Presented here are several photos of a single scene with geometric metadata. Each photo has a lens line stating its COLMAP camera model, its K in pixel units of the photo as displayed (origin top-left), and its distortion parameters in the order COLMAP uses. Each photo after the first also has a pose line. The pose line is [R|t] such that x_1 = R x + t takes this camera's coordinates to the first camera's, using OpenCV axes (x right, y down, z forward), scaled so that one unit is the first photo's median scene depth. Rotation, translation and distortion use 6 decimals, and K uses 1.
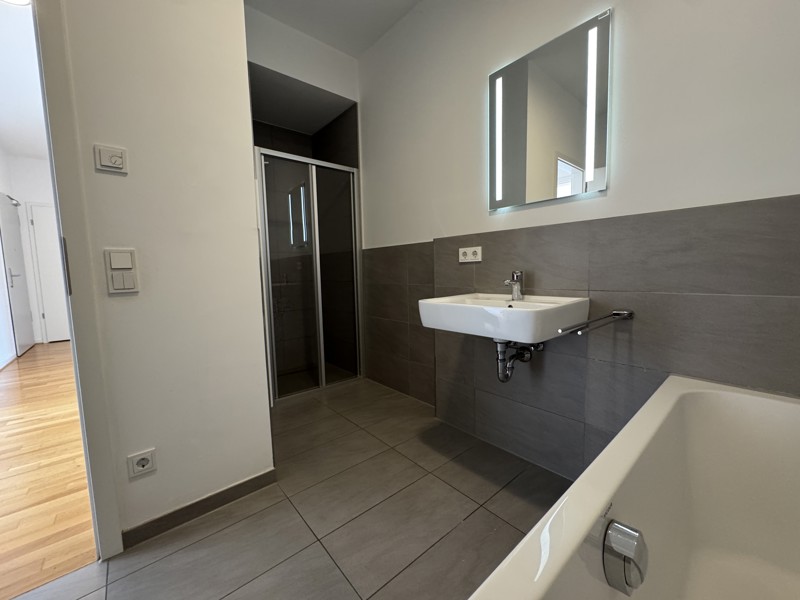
lens RADIAL K [[325.0, 0, 397.4], [0, 325.0, 296.8], [0, 0, 1]] dist [0.006211, 0.001196]
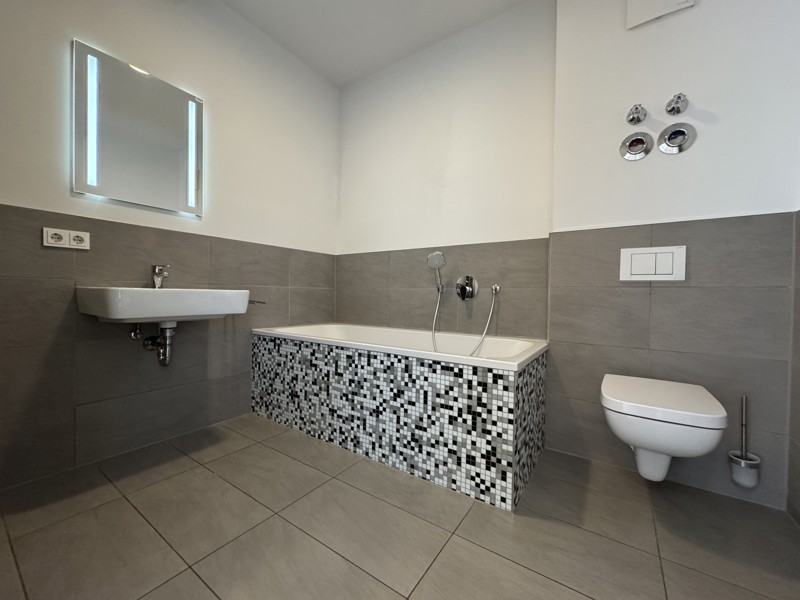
lens RADIAL K [[325.0, 0, 397.3], [0, 325.0, 298.5], [0, 0, 1]] dist [0.006211, 0.001196]
pose [[-0.257713, 0.009959, 0.966170, -0.791086], [0.074809, 0.997151, 0.009676, 0.072084], [-0.963321, 0.074772, -0.257724, 0.447256]]
